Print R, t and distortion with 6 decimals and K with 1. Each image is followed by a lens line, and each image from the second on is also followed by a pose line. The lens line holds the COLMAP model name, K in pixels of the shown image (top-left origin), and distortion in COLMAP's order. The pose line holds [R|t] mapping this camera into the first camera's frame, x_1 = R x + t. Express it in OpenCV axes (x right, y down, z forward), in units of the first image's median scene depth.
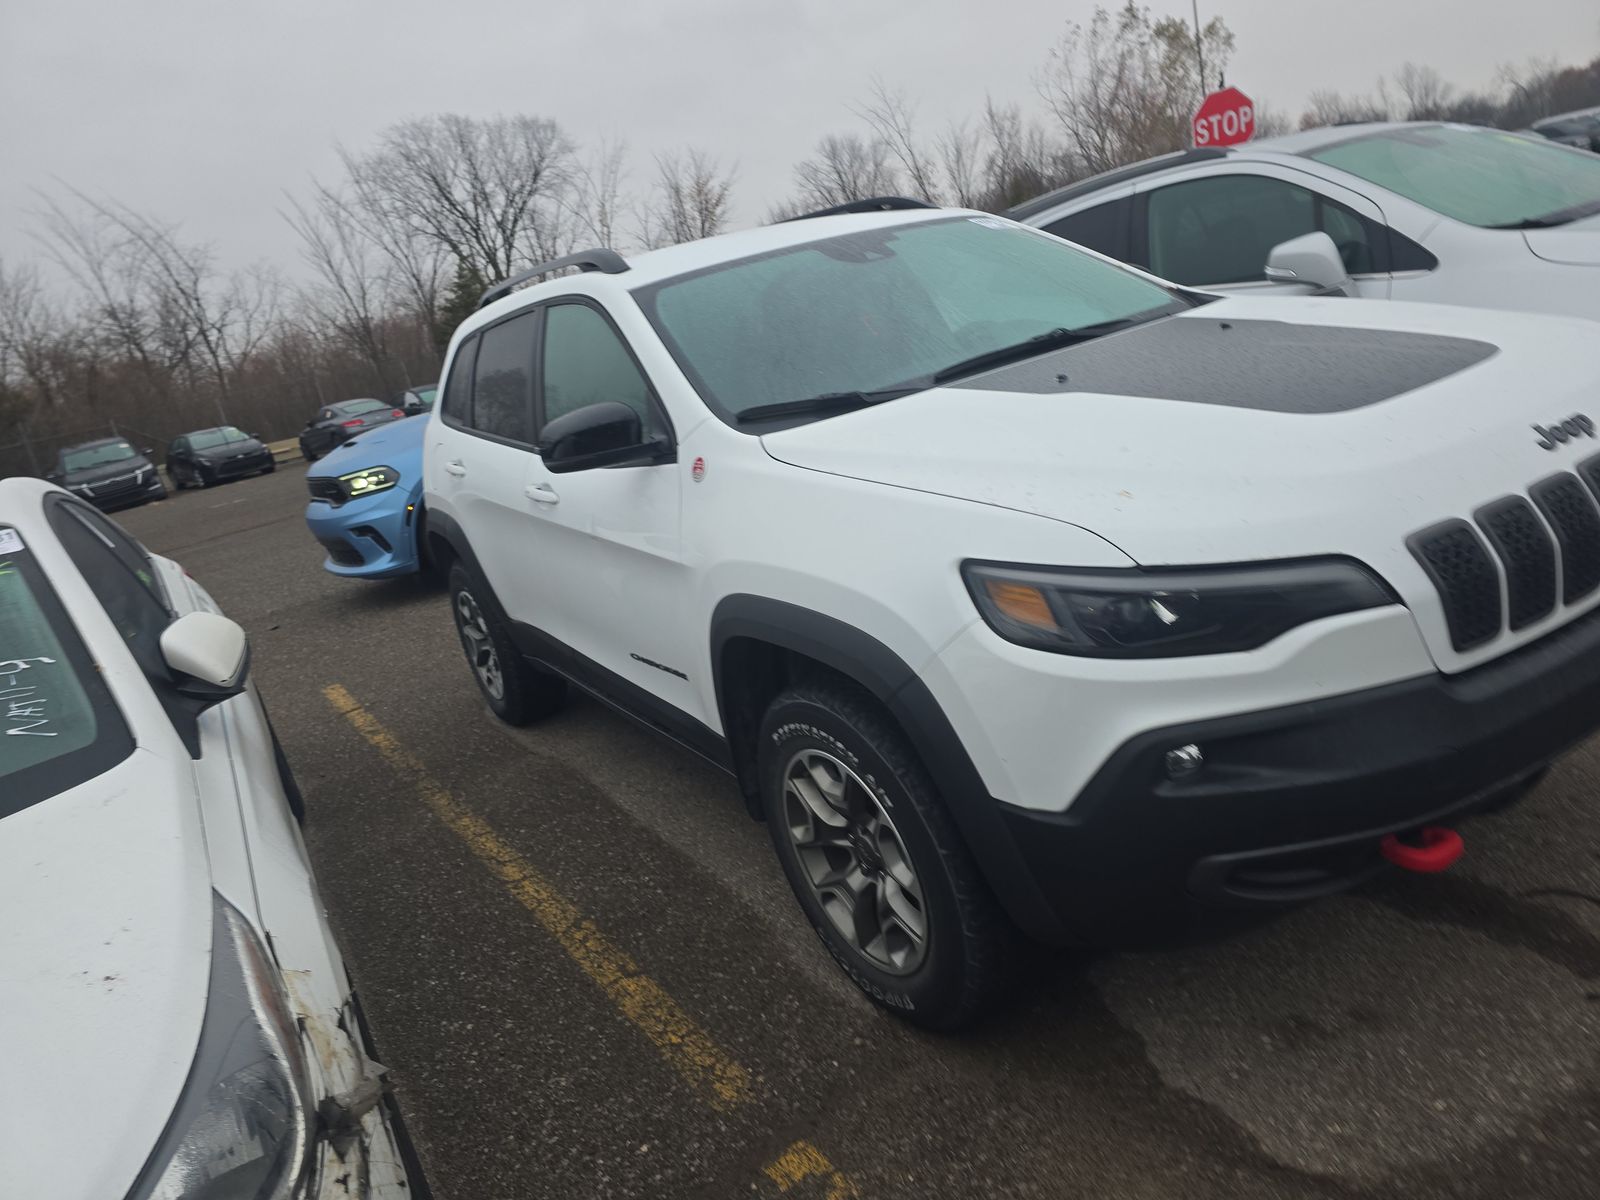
lens RADIAL K [[1072.9, 0, 815.8], [0, 1072.9, 587.6], [0, 0, 1]] dist [0.059611, -0.049829]
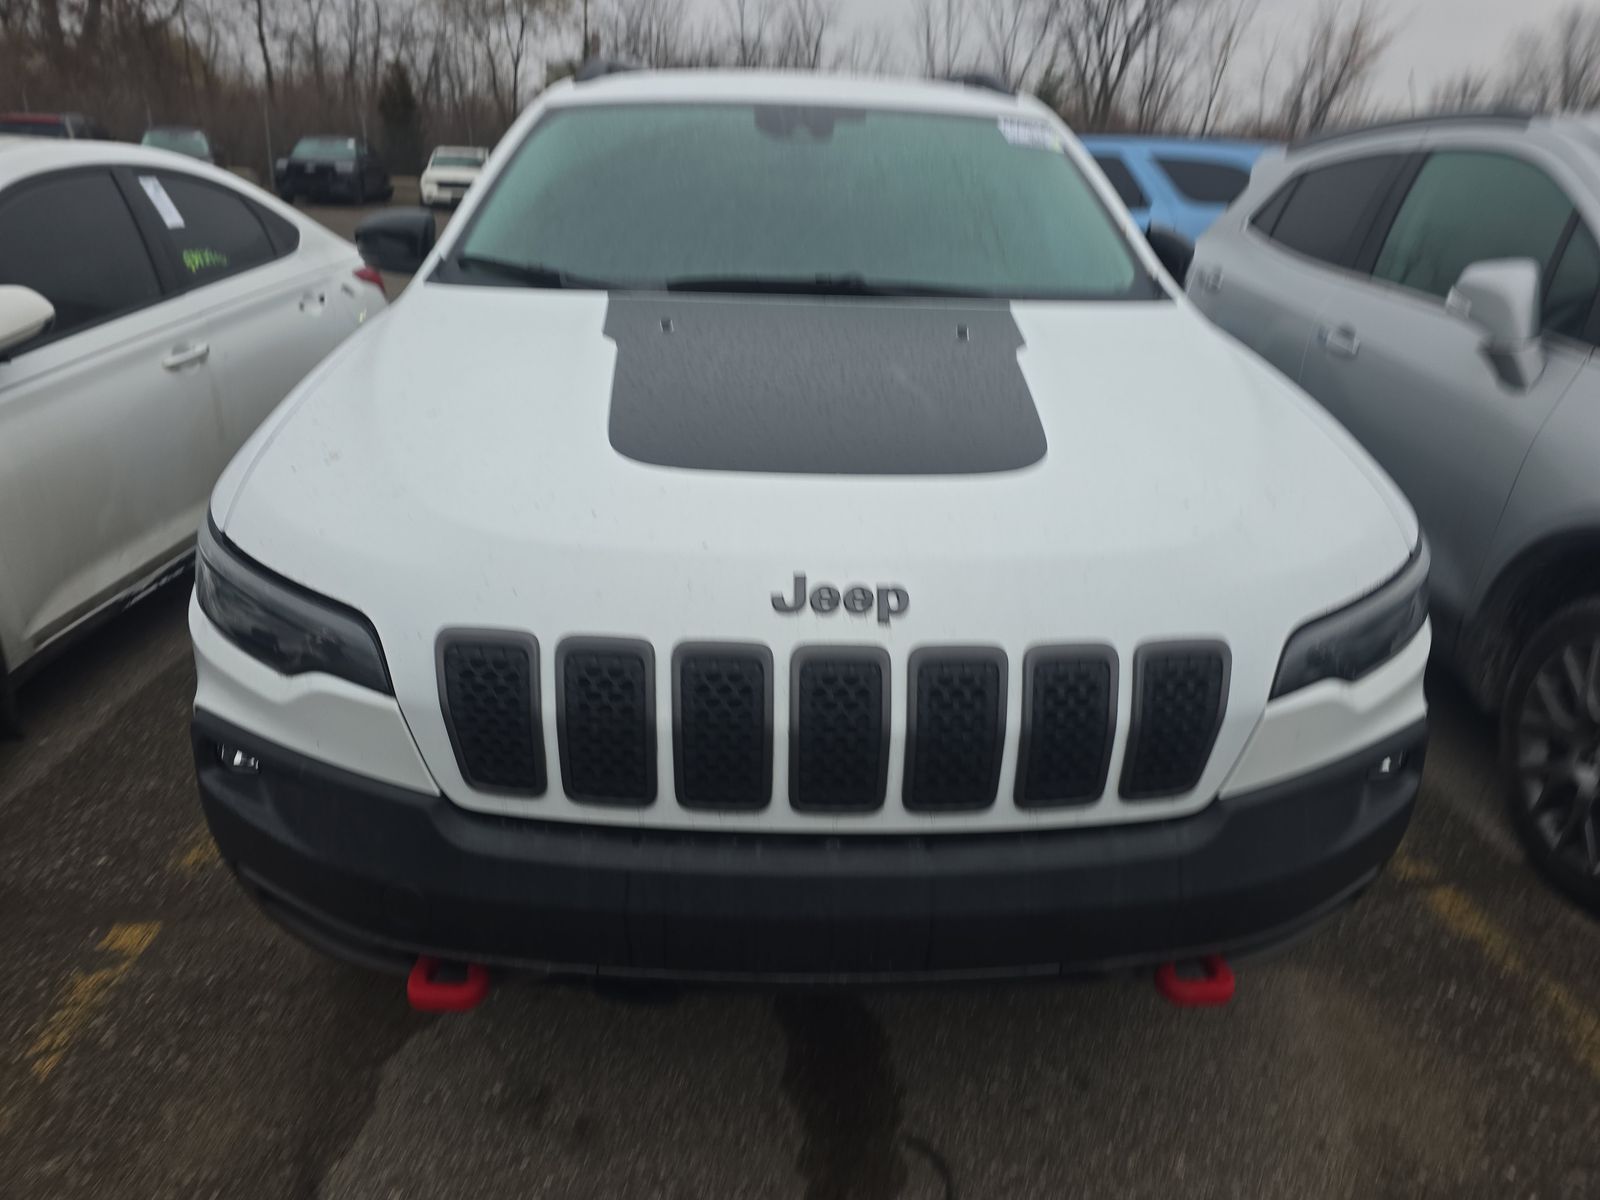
lens RADIAL K [[1072.9, 0, 806.2], [0, 1072.9, 597.1], [0, 0, 1]] dist [0.059611, -0.049829]
pose [[0.835477, 0.403100, -0.373482, 0.630540], [-0.340540, 0.913199, 0.223832, -0.199247], [0.431290, -0.059821, 0.900228, 0.247444]]
